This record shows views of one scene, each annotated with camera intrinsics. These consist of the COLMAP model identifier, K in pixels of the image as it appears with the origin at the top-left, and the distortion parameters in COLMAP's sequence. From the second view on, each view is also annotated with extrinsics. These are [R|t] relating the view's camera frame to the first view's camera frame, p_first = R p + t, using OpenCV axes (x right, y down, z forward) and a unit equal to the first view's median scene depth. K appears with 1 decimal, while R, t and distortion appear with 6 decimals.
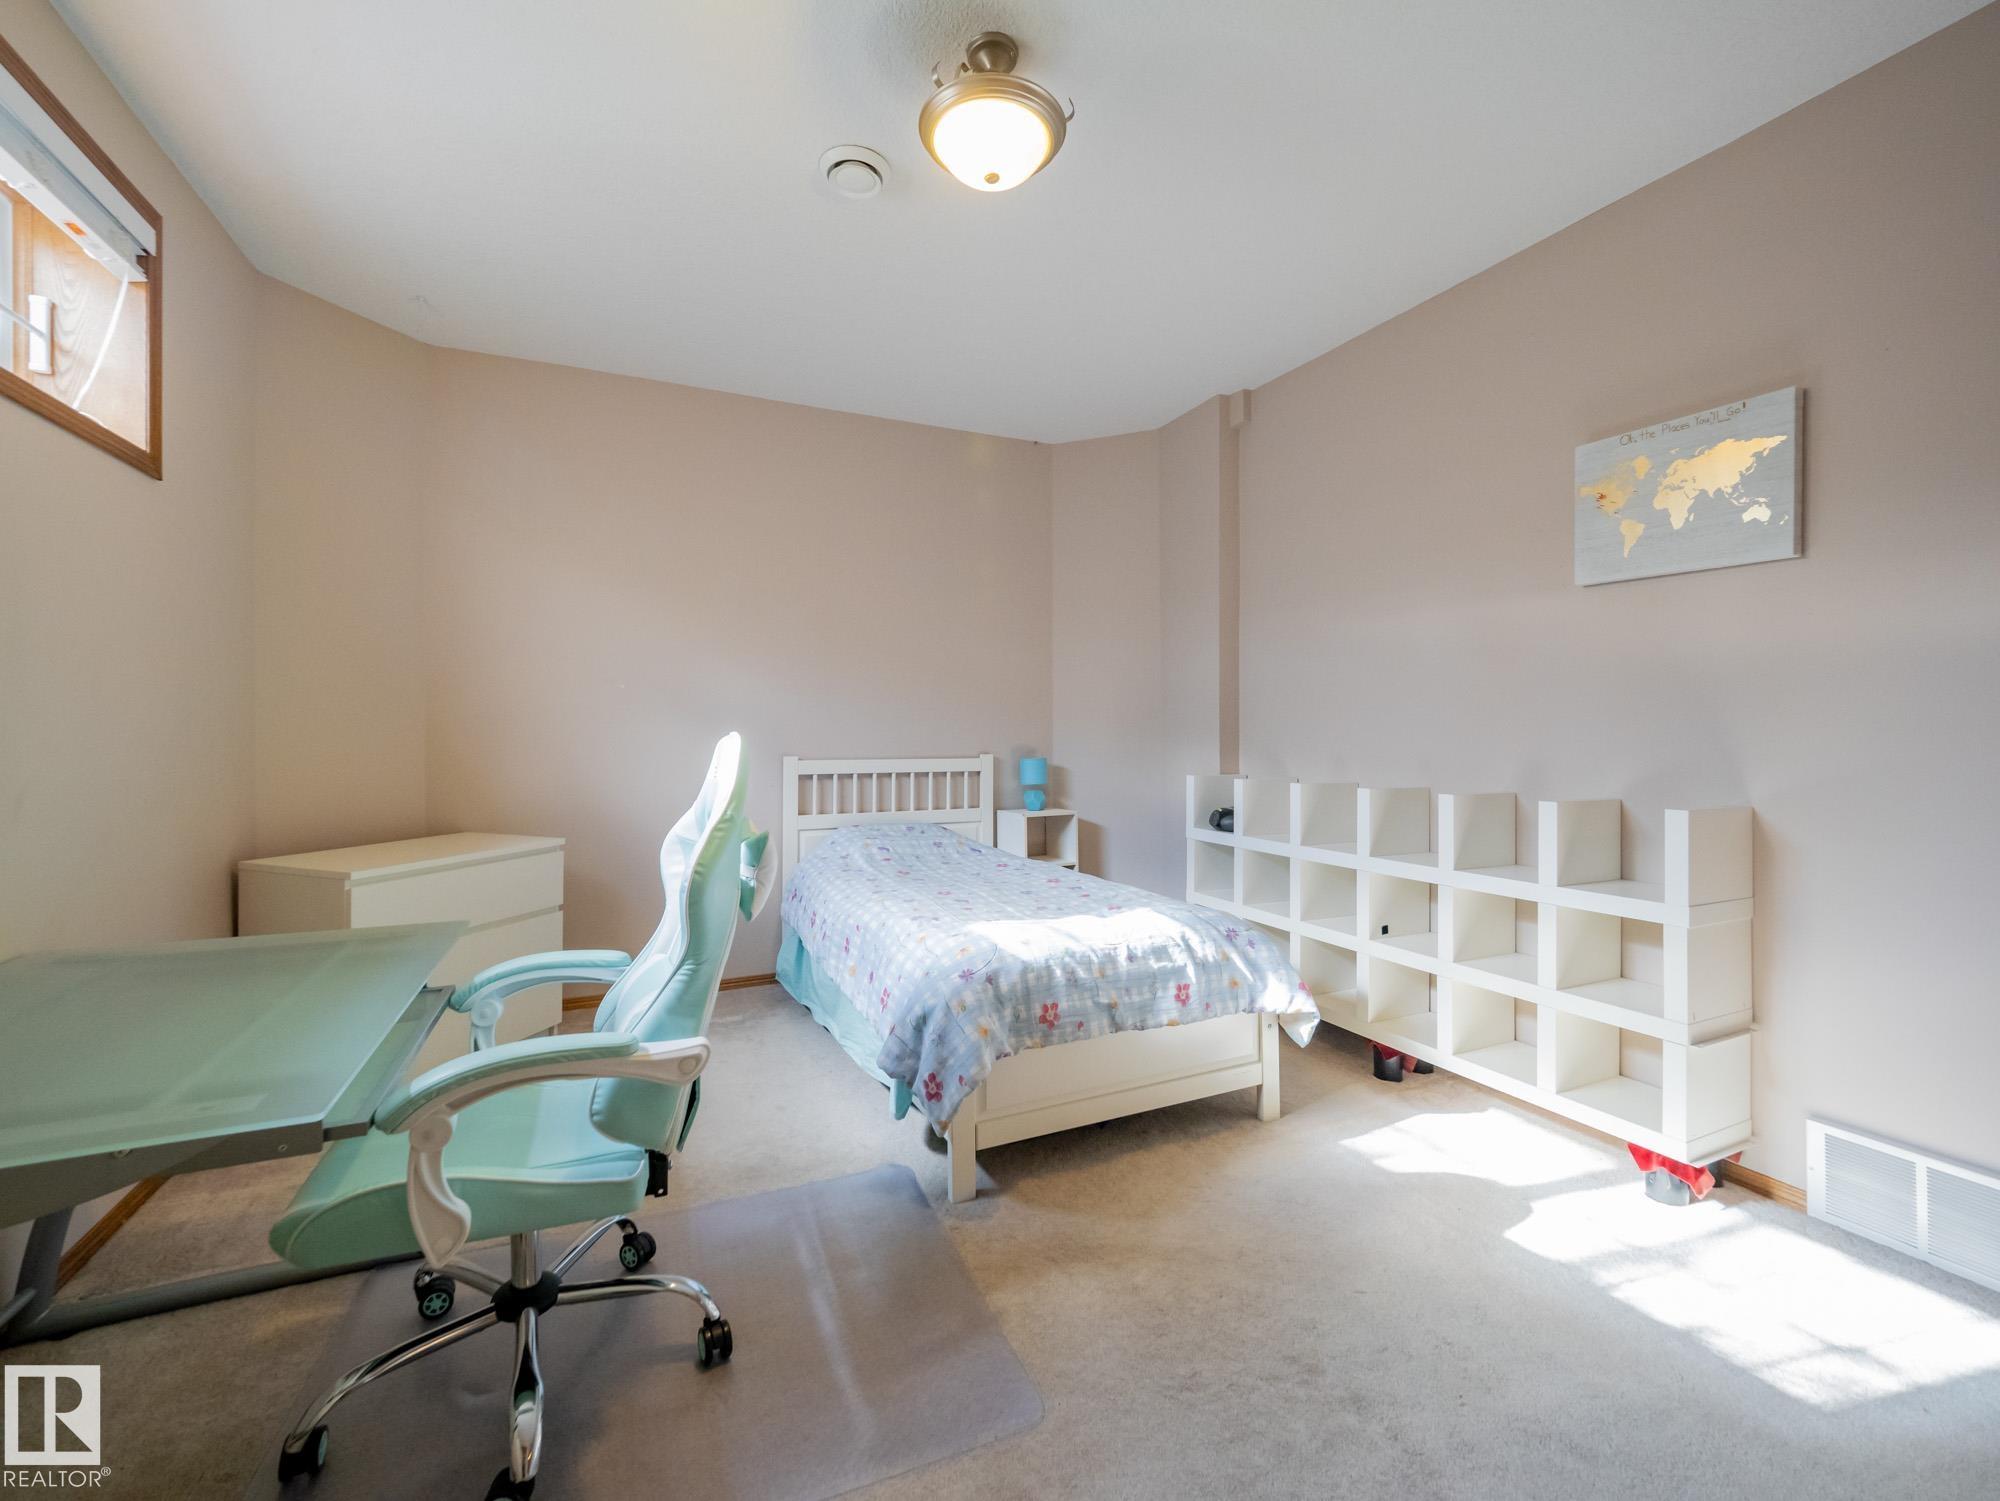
lens RADIAL K [[836.6, 0, 1000.0], [0, 836.6, 750.5], [0, 0, 1]] dist [0.004023, 0.000096]
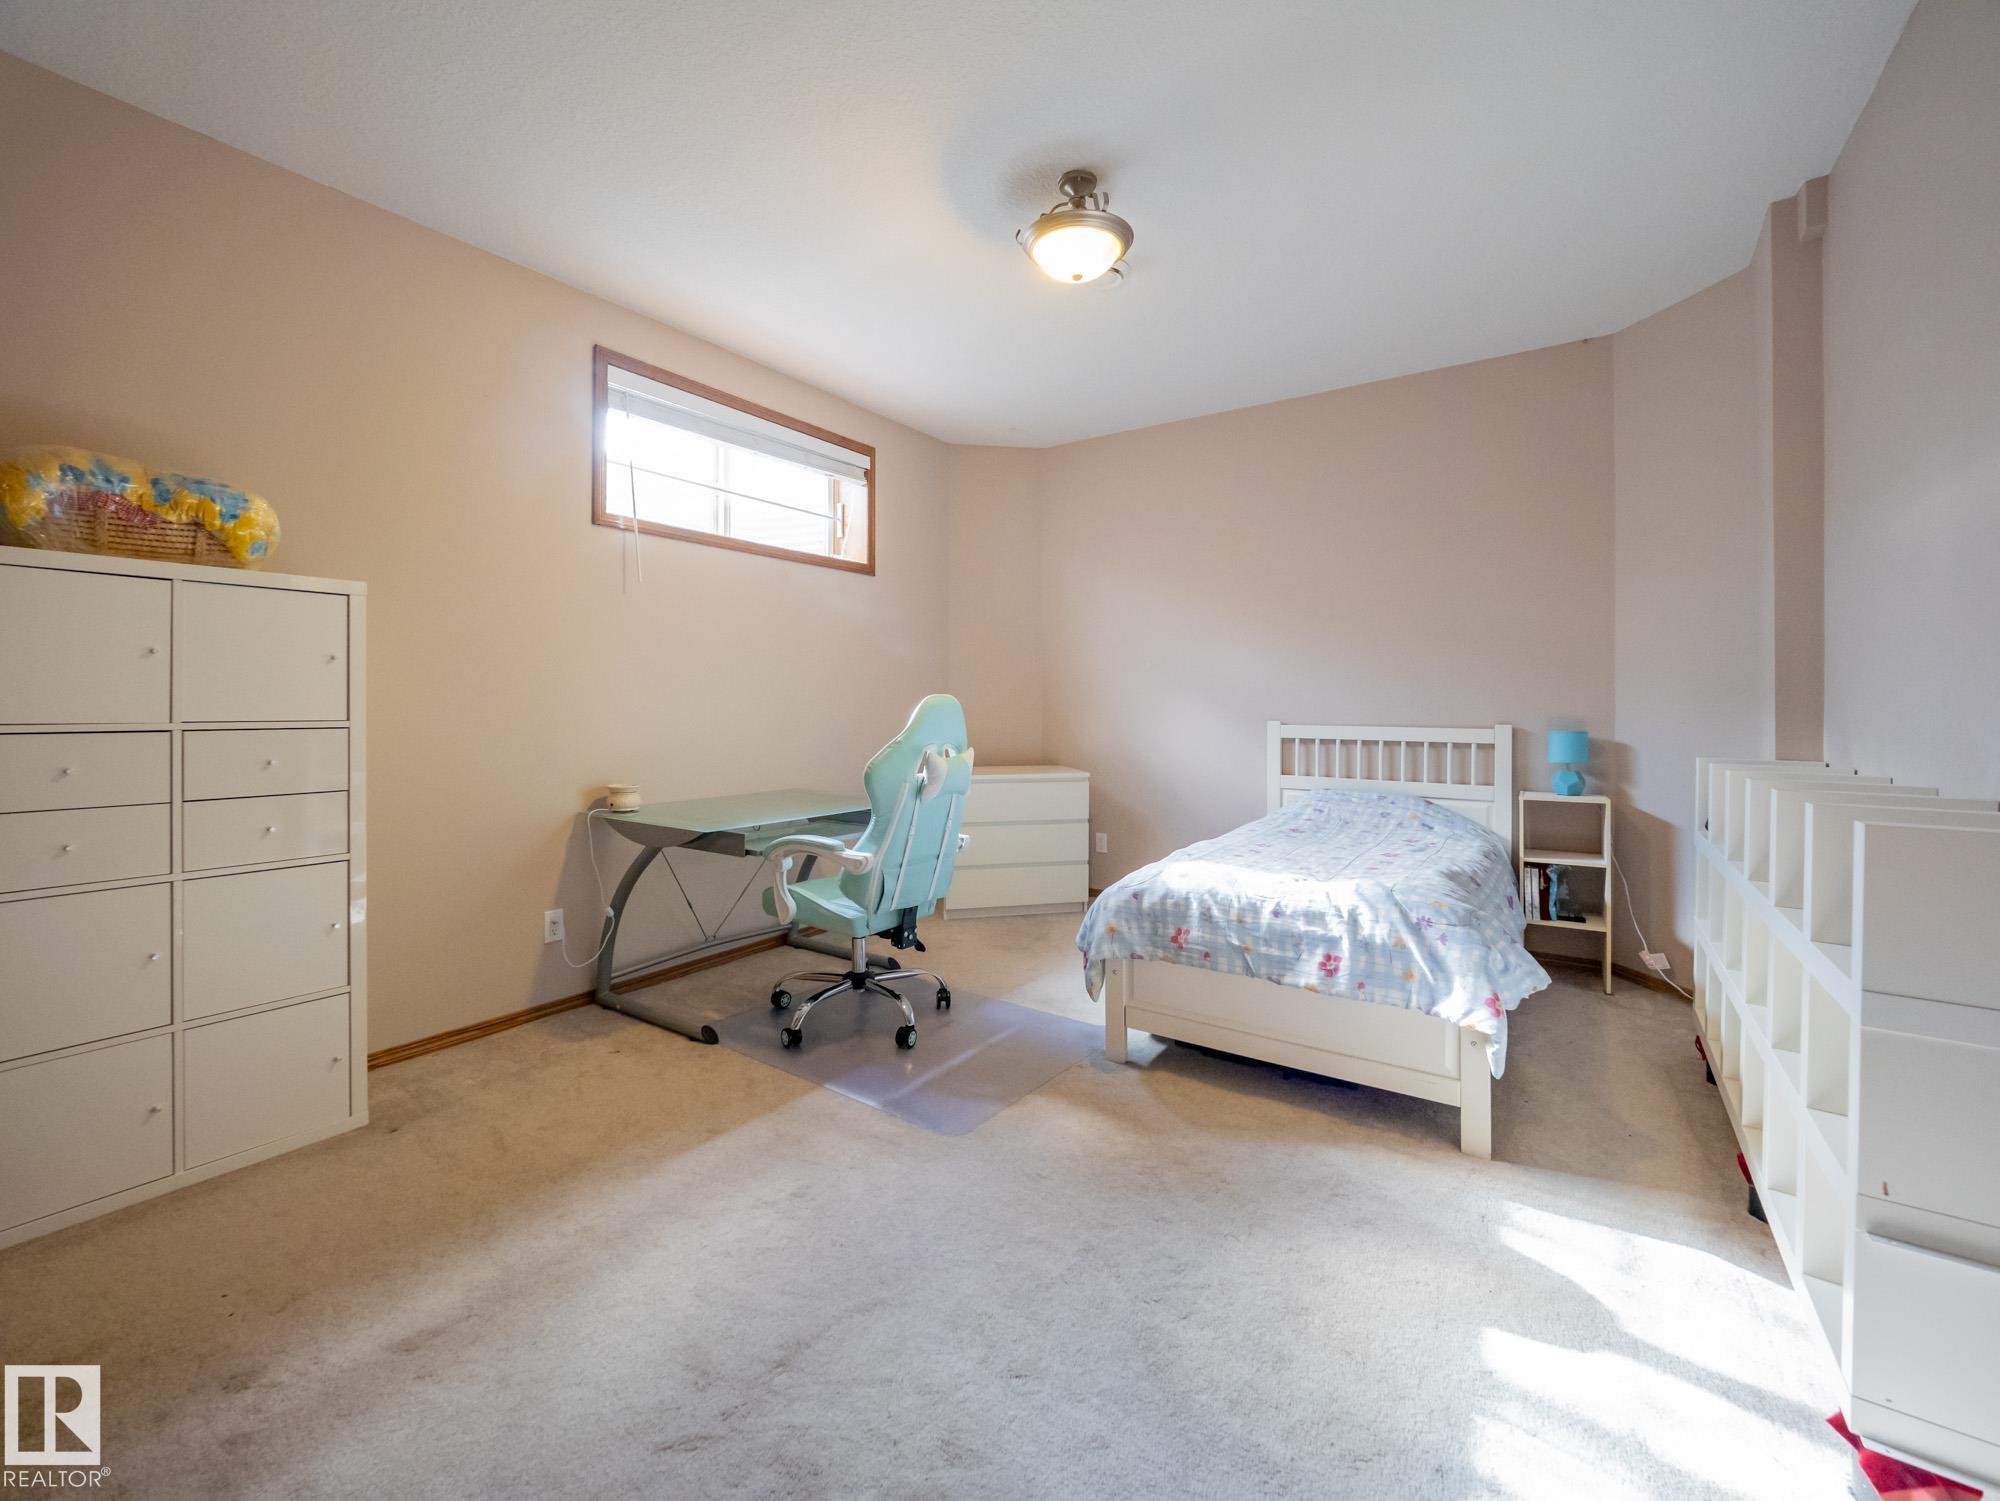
lens RADIAL K [[836.6, 0, 1000.0], [0, 836.6, 750.5], [0, 0, 1]] dist [0.004023, 0.000096]
pose [[0.519438, 0.050390, -0.853021, 0.852000], [-0.024390, 0.998727, 0.044145, 0.009321], [0.854160, -0.002125, 0.520006, 0.169321]]
